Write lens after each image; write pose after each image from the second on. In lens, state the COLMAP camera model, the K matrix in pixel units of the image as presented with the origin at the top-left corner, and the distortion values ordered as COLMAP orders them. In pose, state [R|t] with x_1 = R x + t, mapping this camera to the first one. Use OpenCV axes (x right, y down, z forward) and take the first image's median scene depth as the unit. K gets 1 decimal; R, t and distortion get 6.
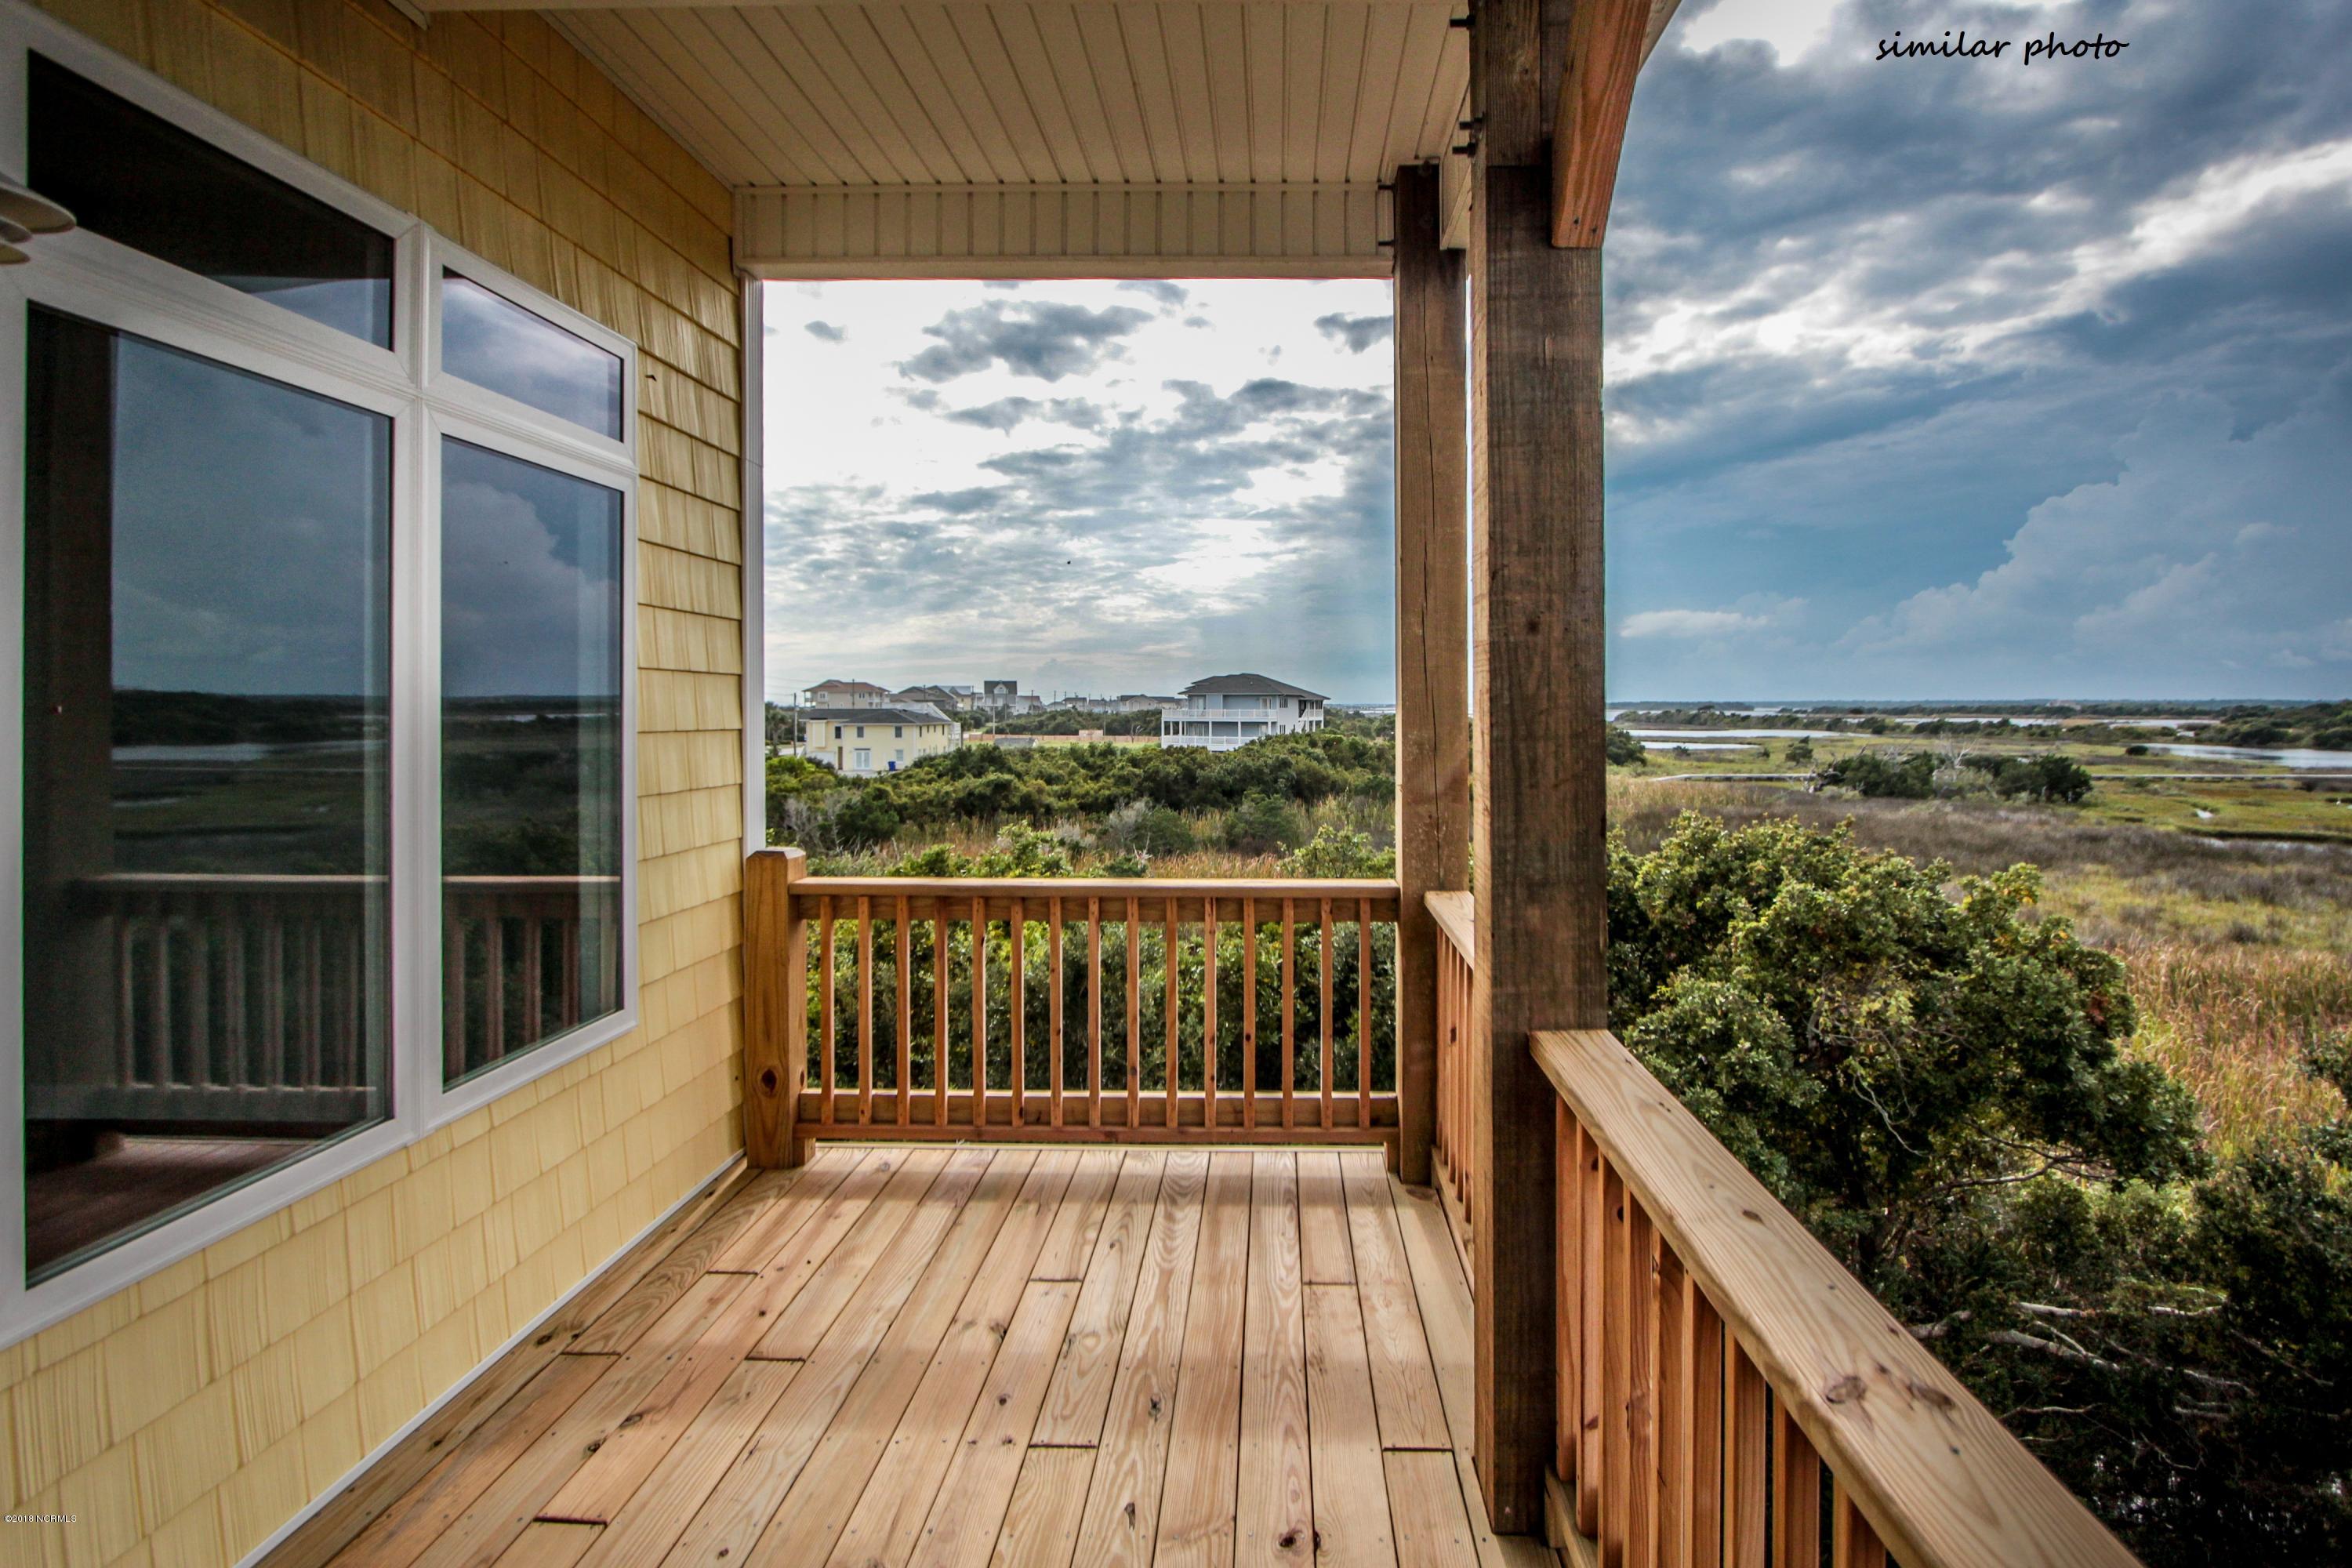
lens RADIAL K [[1162.4, 0, 1262.2], [0, 1162.4, 703.8], [0, 0, 1]] dist [-0.010543, 0.002185]
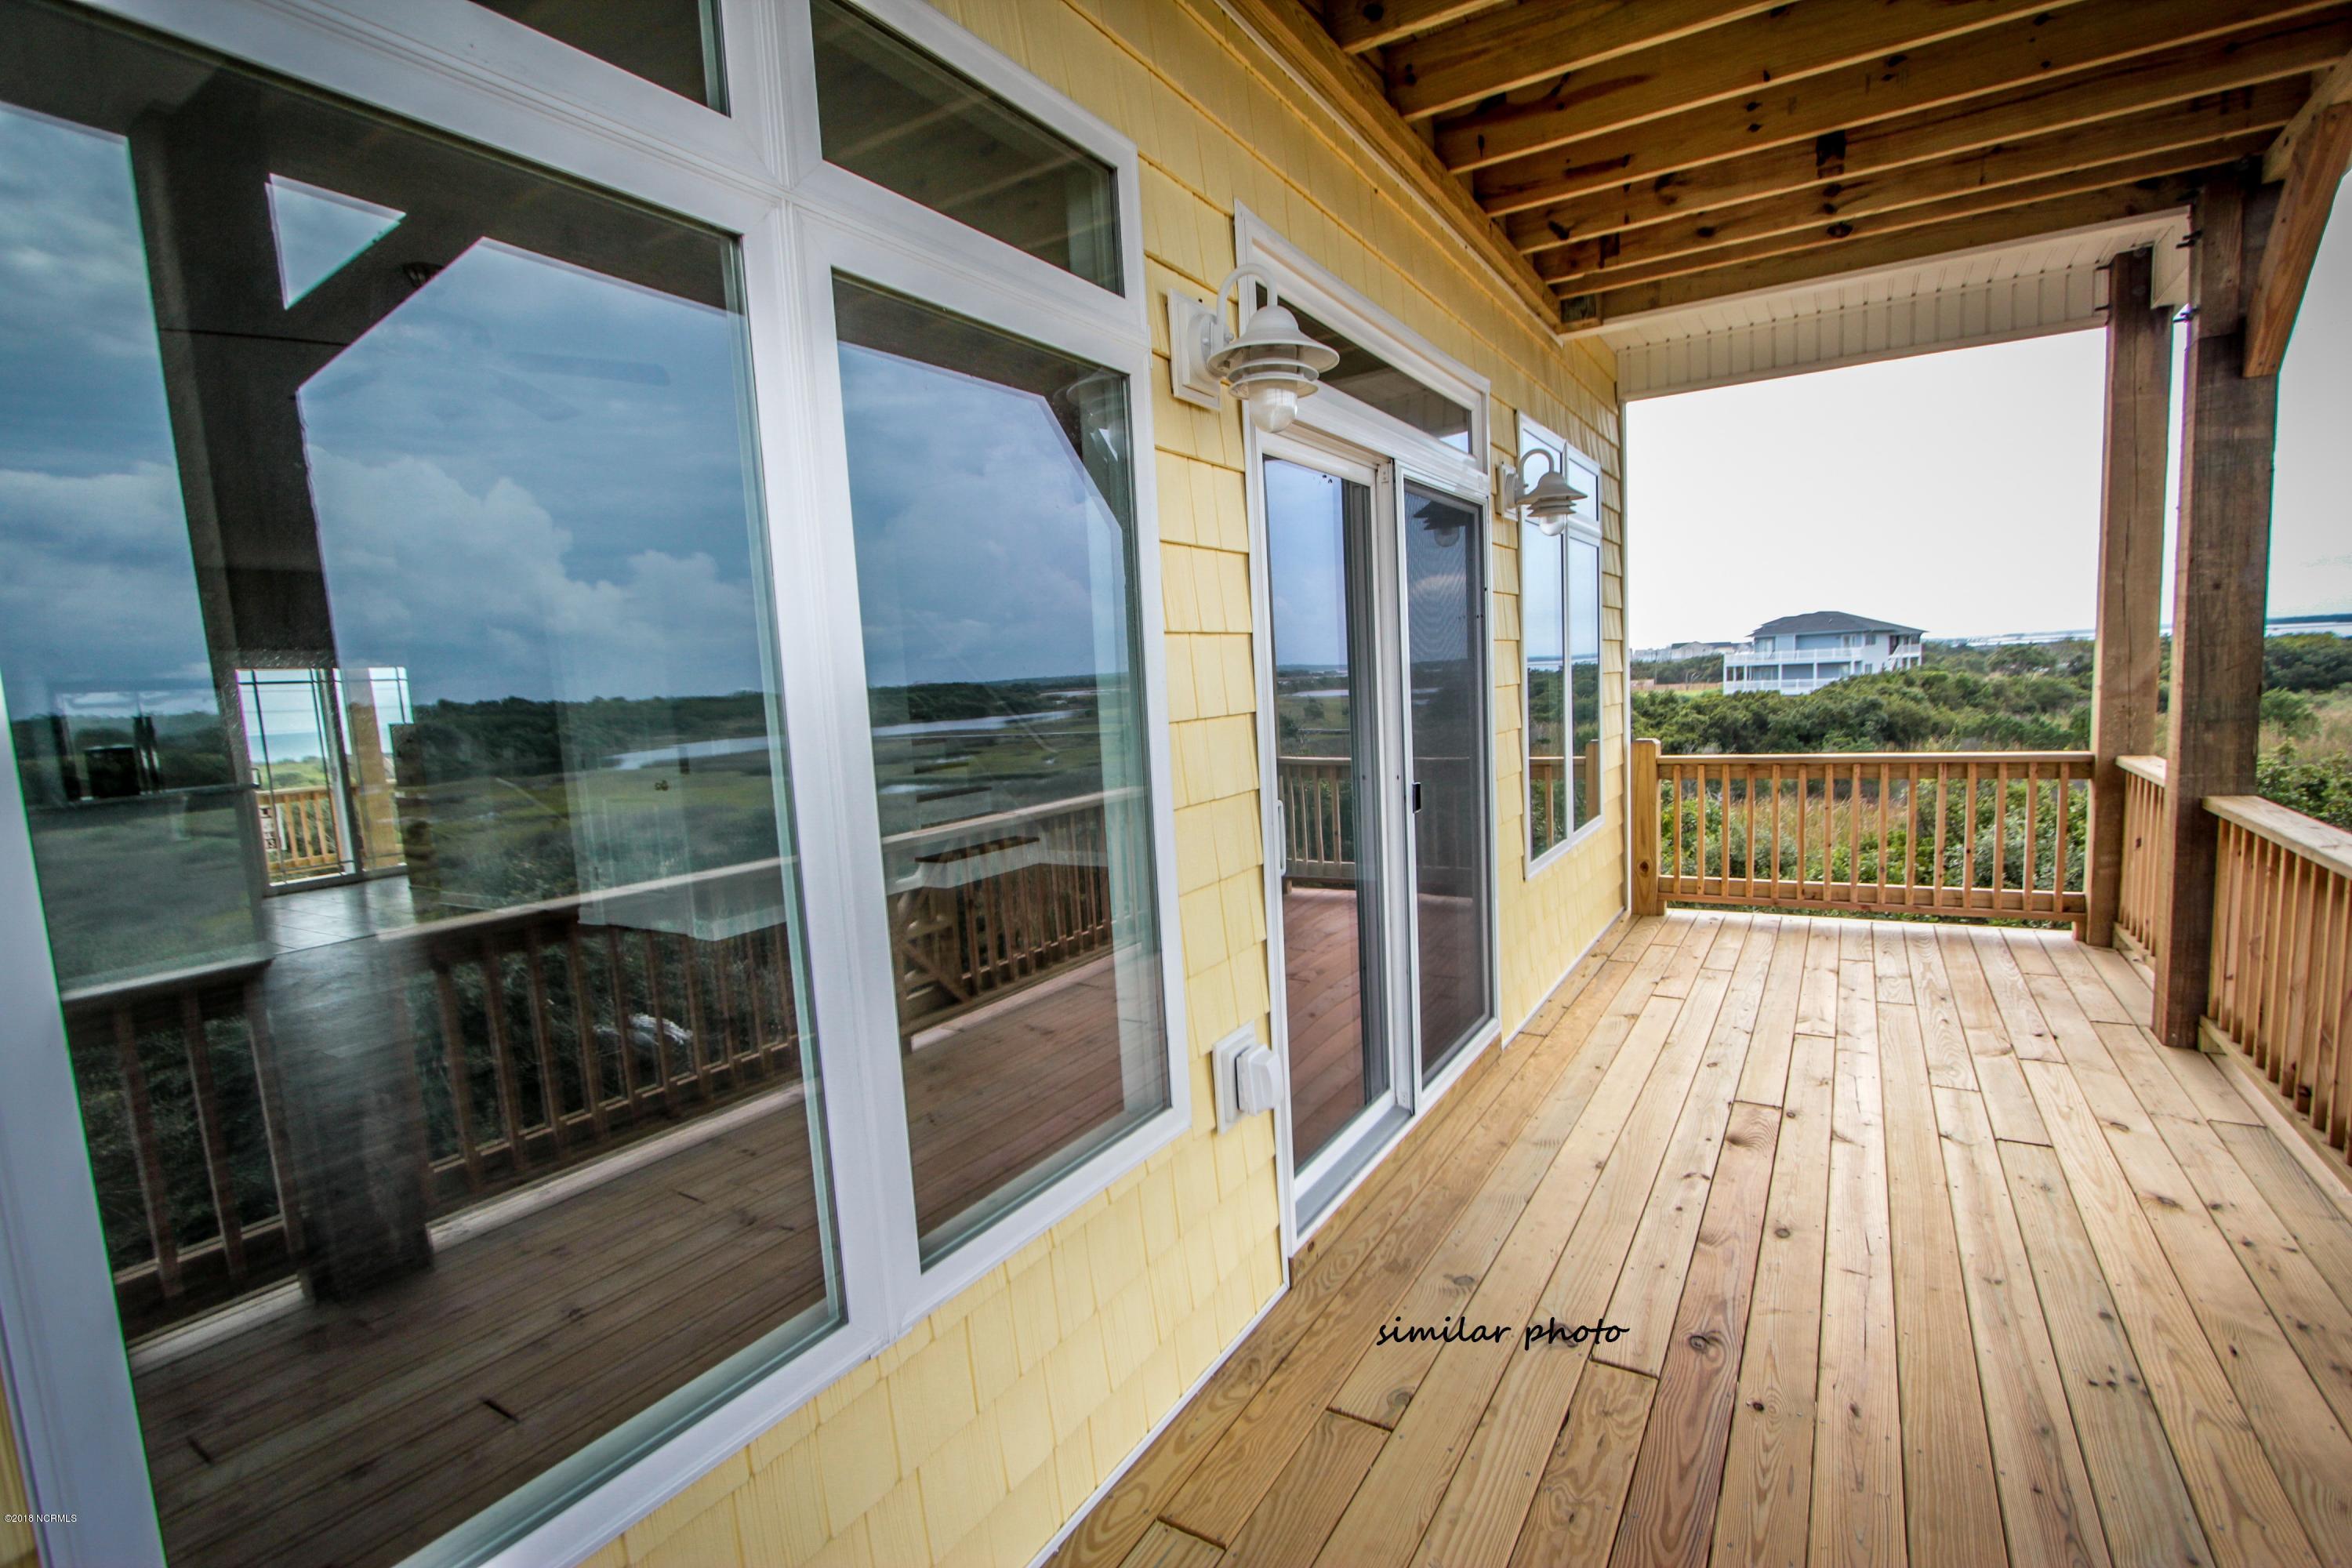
lens RADIAL K [[1096.8, 0, 1192.3], [0, 1096.8, 814.8], [0, 0, 1]] dist [-0.006832, 0.000356]
pose [[0.863265, 0.014757, -0.504534, -0.173539], [0.055259, 0.990801, 0.123529, -0.004736], [0.501716, -0.134518, 0.854509, -0.795292]]
